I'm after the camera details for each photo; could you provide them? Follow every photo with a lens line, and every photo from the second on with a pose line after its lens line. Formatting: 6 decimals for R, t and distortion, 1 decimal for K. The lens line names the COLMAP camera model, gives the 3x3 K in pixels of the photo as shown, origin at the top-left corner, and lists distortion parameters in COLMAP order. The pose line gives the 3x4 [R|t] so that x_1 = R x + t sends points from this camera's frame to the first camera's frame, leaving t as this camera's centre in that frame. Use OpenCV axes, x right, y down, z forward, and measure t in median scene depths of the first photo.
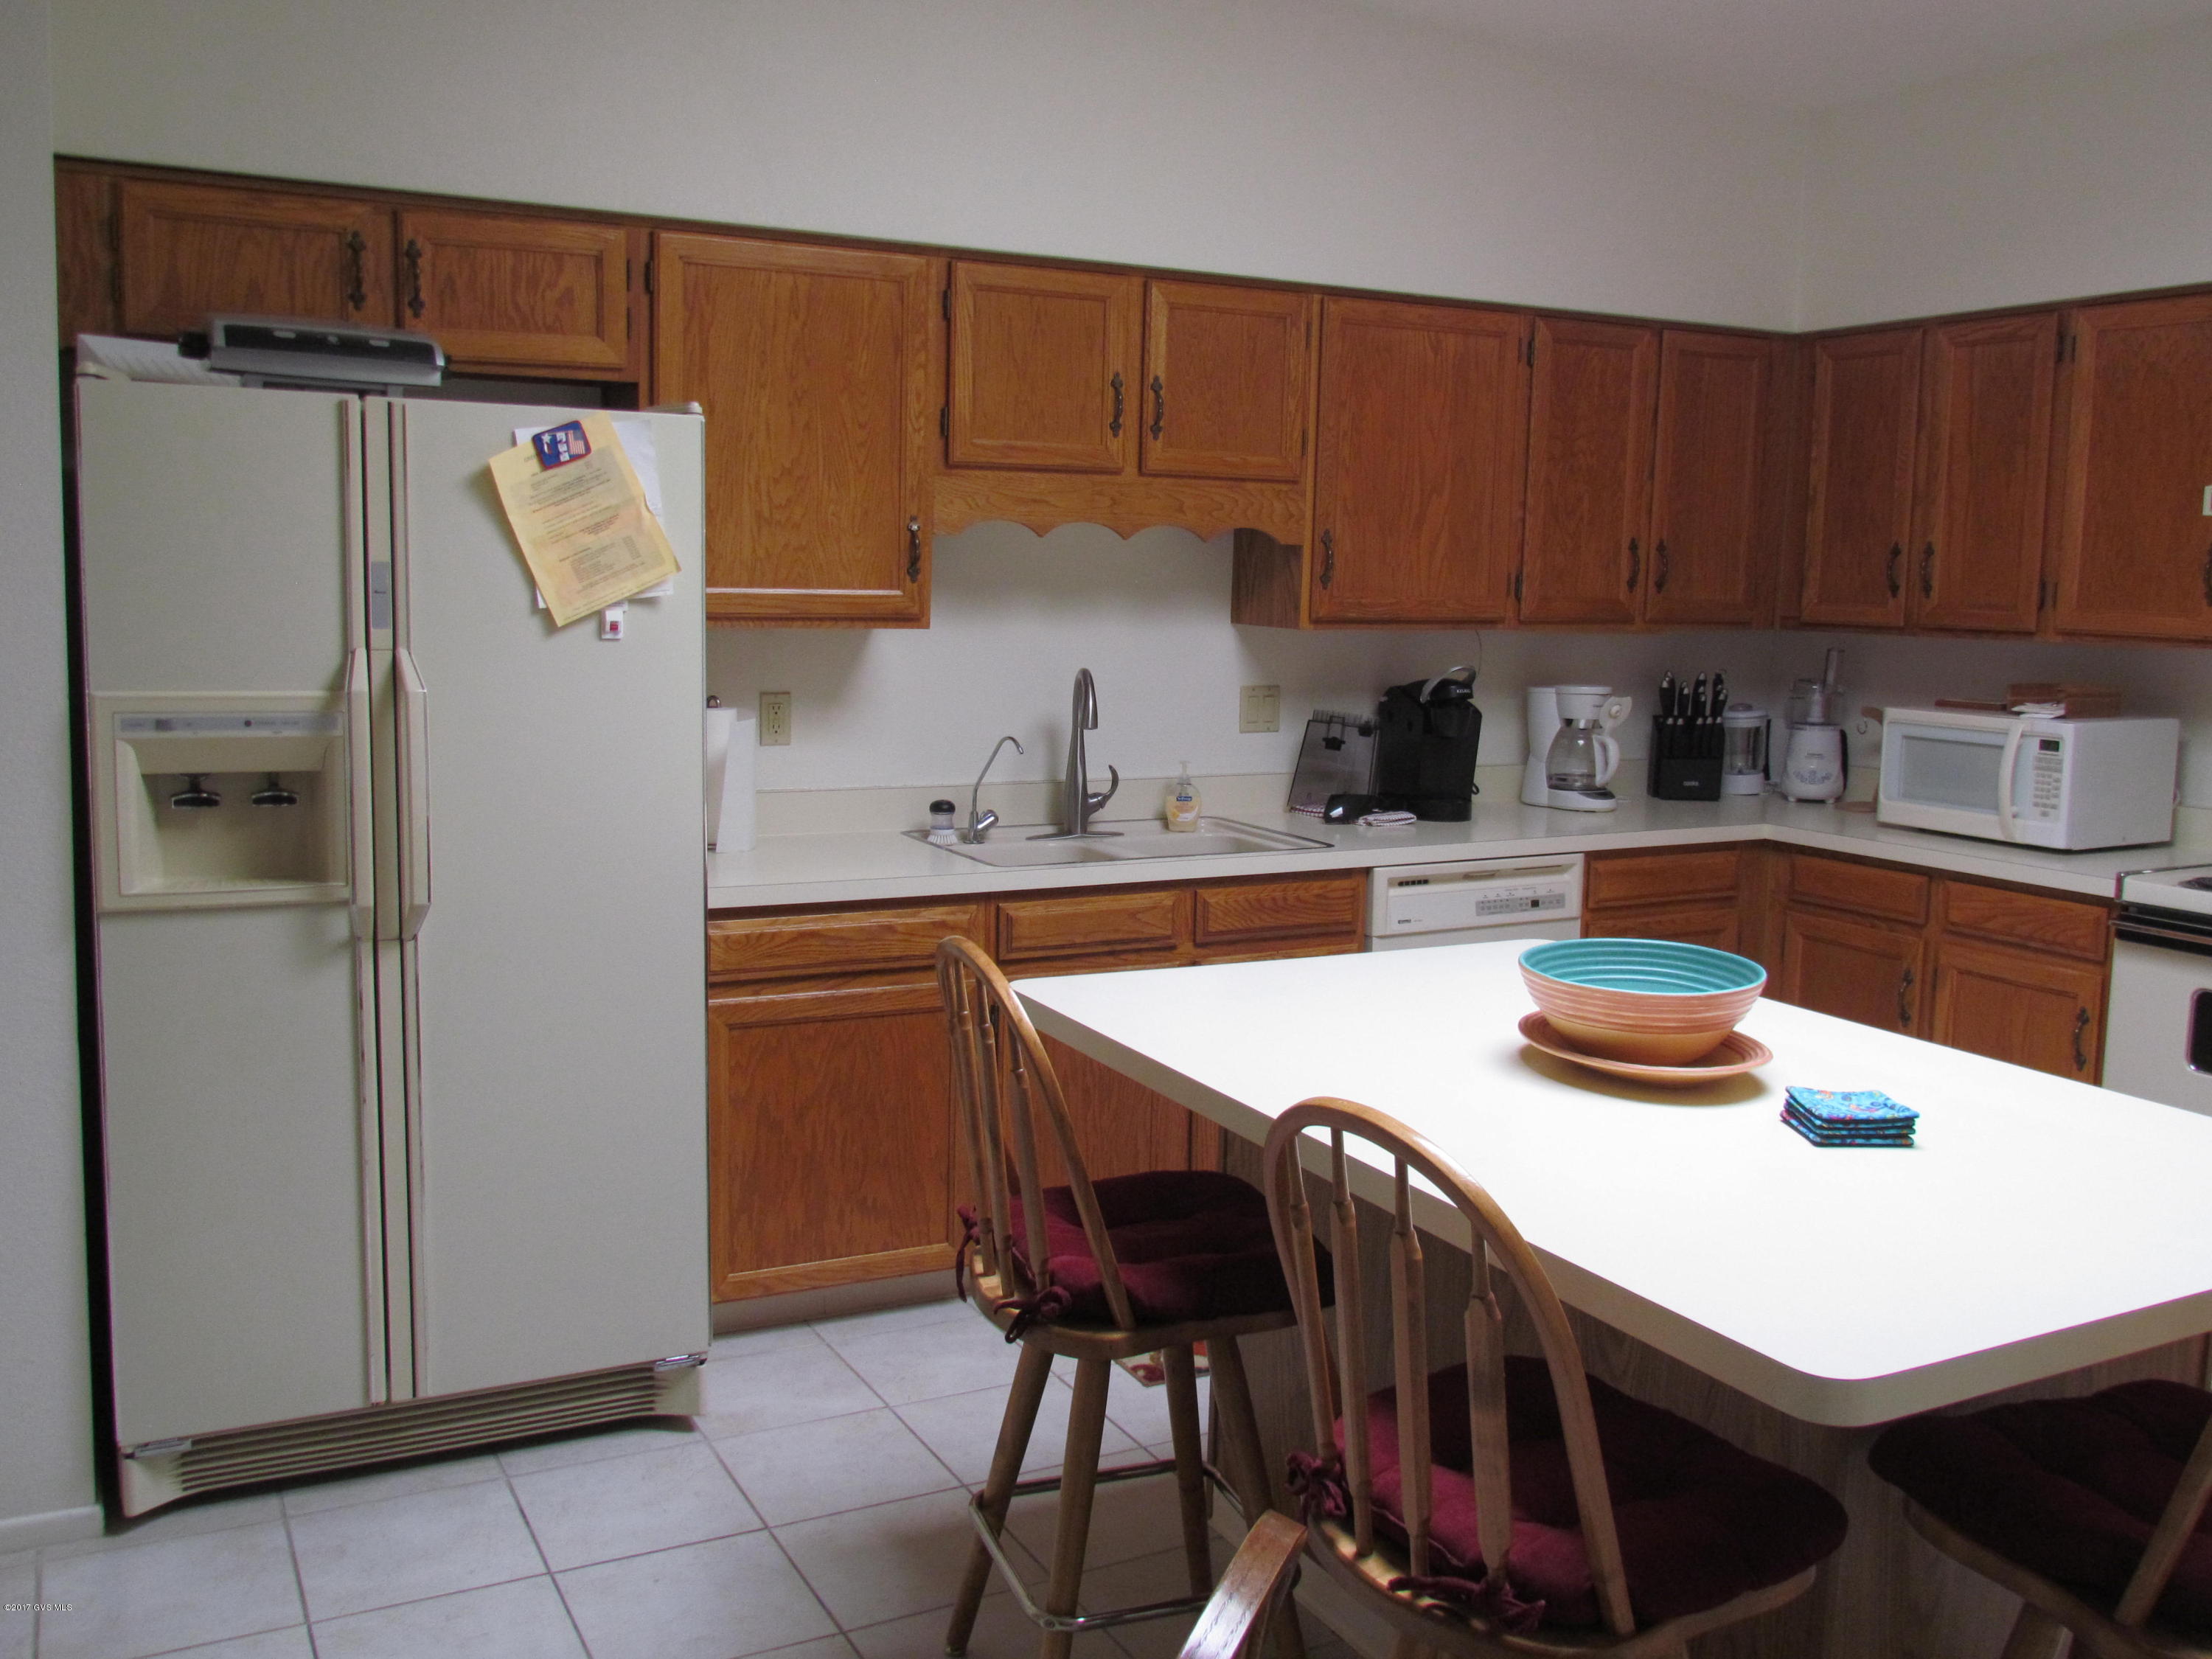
lens RADIAL K [[1962.5, 0, 1106.0], [0, 1962.5, 829.5], [0, 0, 1]] dist [-0.016495, -0.001479]
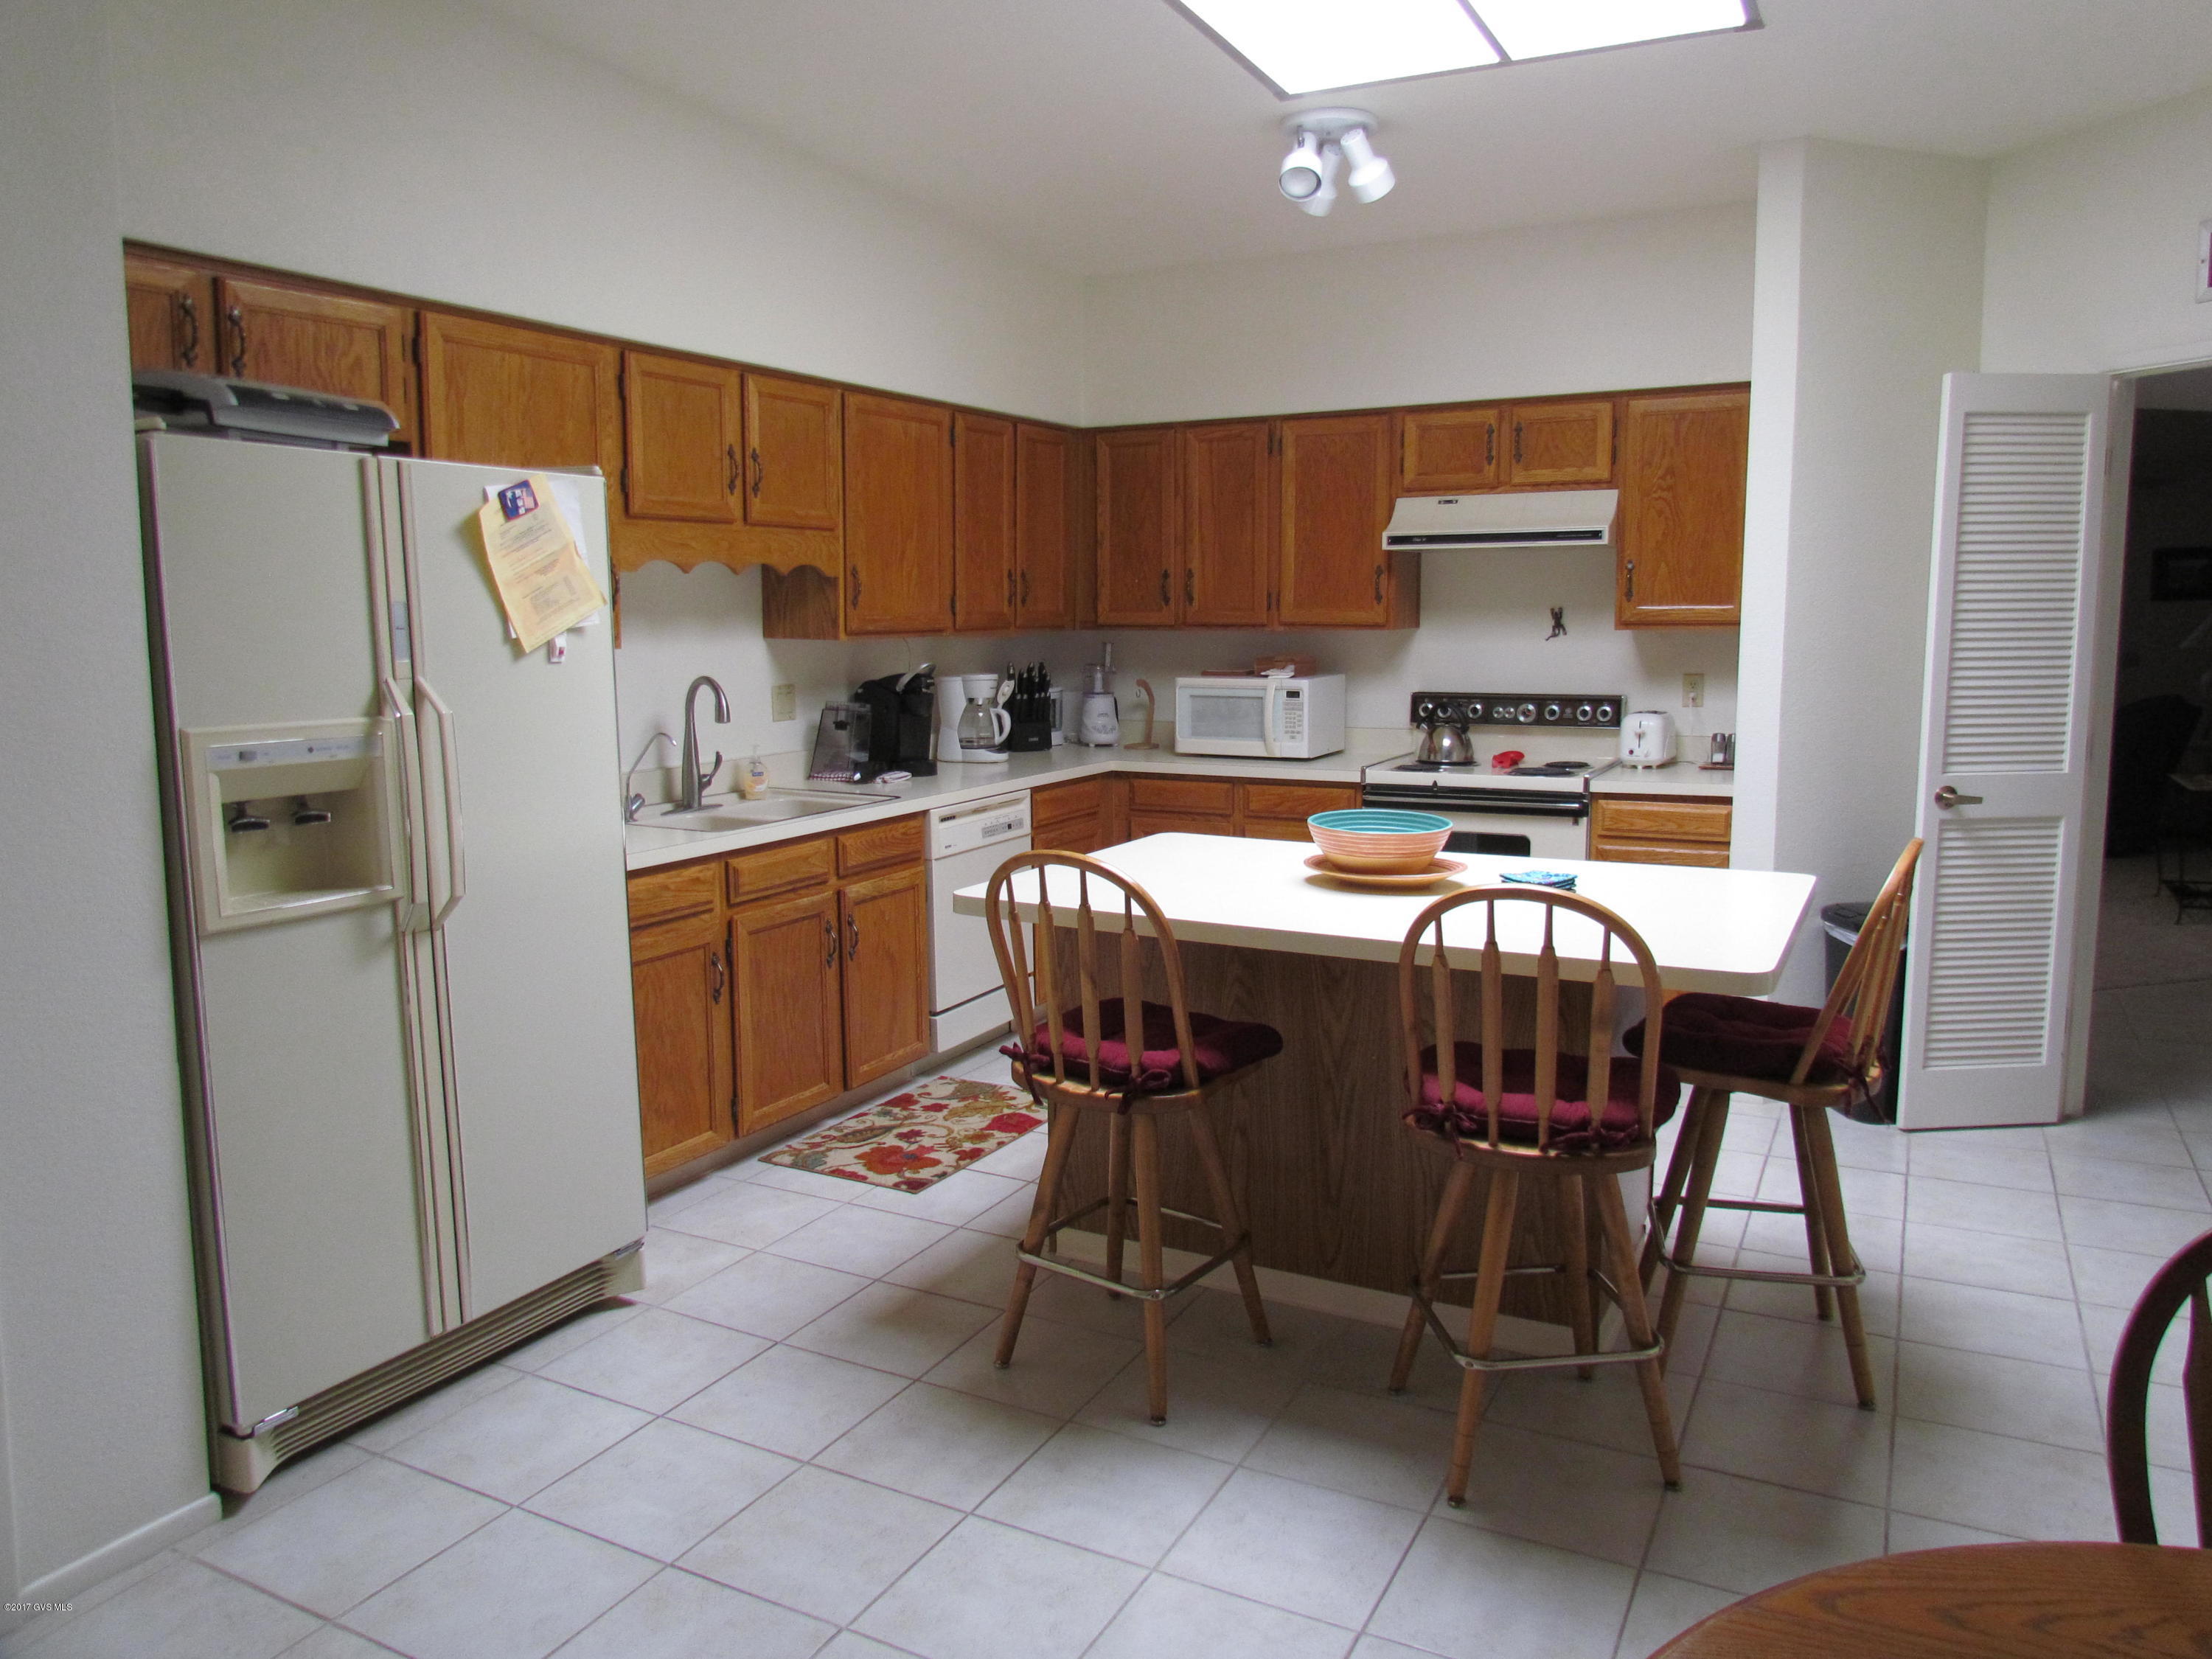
lens RADIAL K [[1598.1, 0, 1106.0], [0, 1598.1, 829.5], [0, 0, 1]] dist [0.007000, 0.001574]
pose [[0.823686, -0.102466, 0.557712, -0.399940], [0.094408, 0.994591, 0.043301, -0.004039], [-0.559133, 0.016986, 0.828904, -0.002294]]
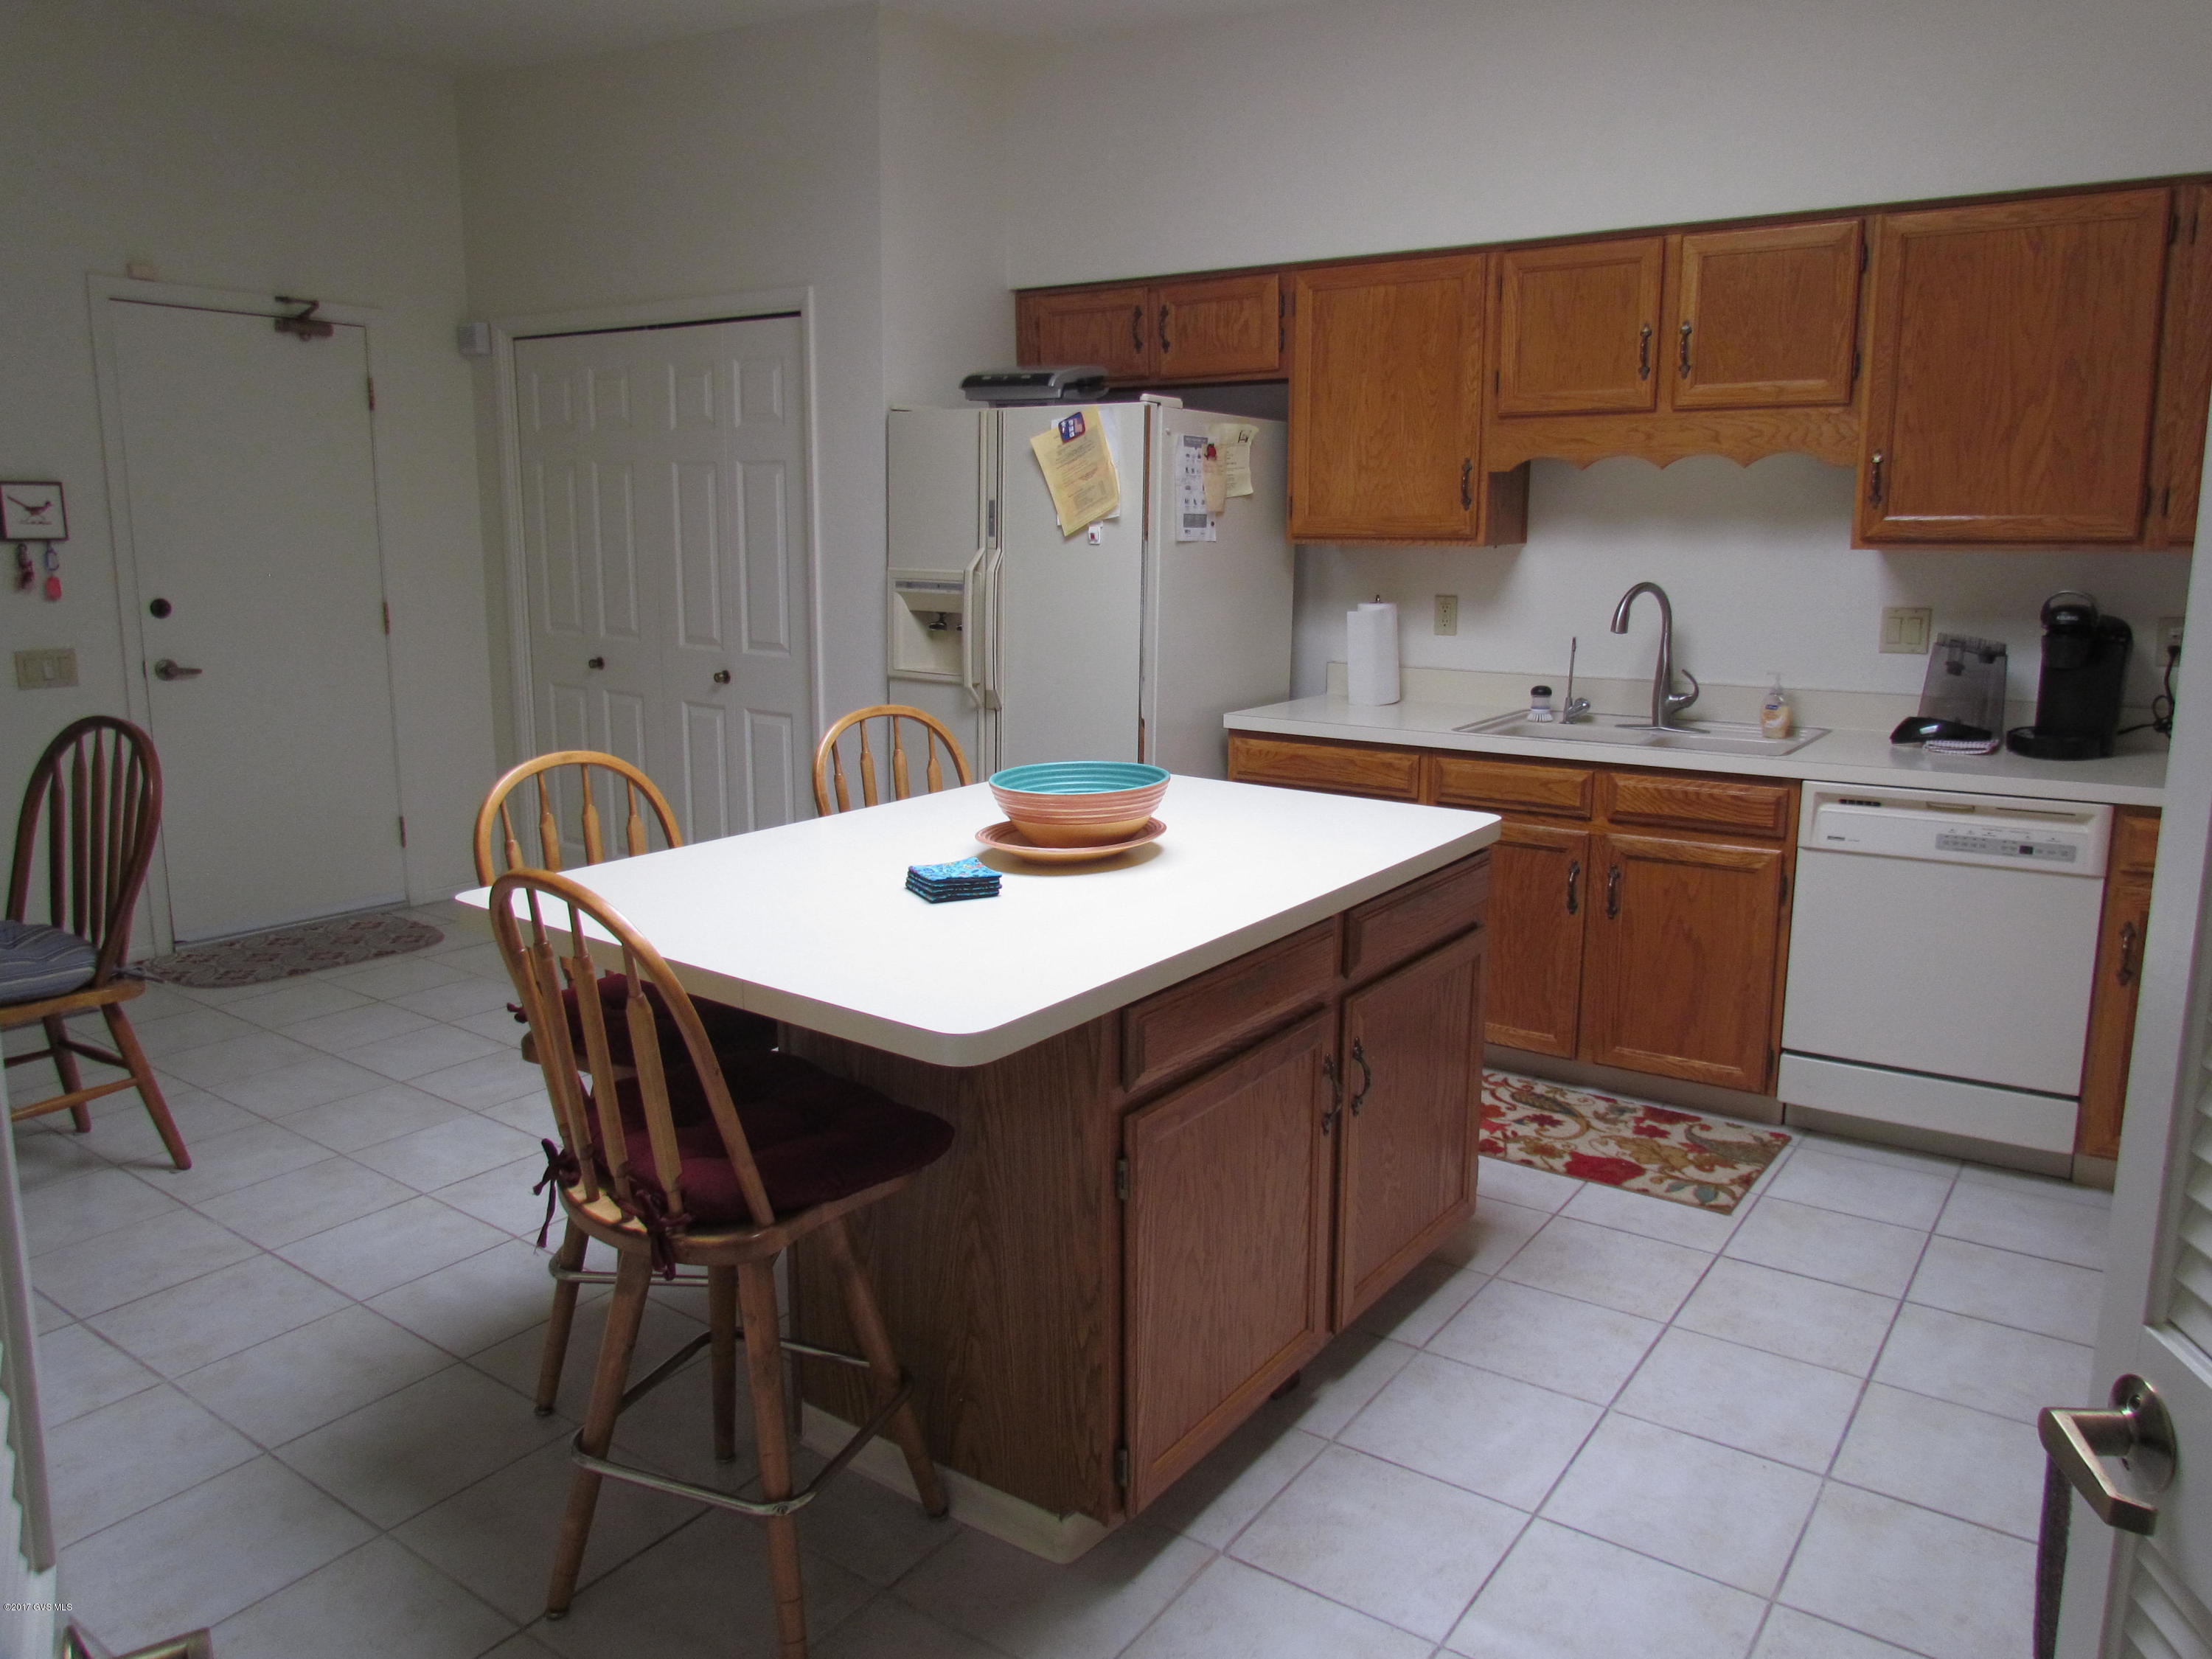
lens RADIAL K [[1579.7, 0, 1148.6], [0, 1579.7, 799.1], [0, 0, 1]] dist [0.006294, 0.002086]
pose [[0.467402, 0.134626, -0.873734, 0.718957], [-0.108932, 0.989576, 0.094202, -0.011322], [0.877308, 0.051147, 0.477194, 0.311896]]
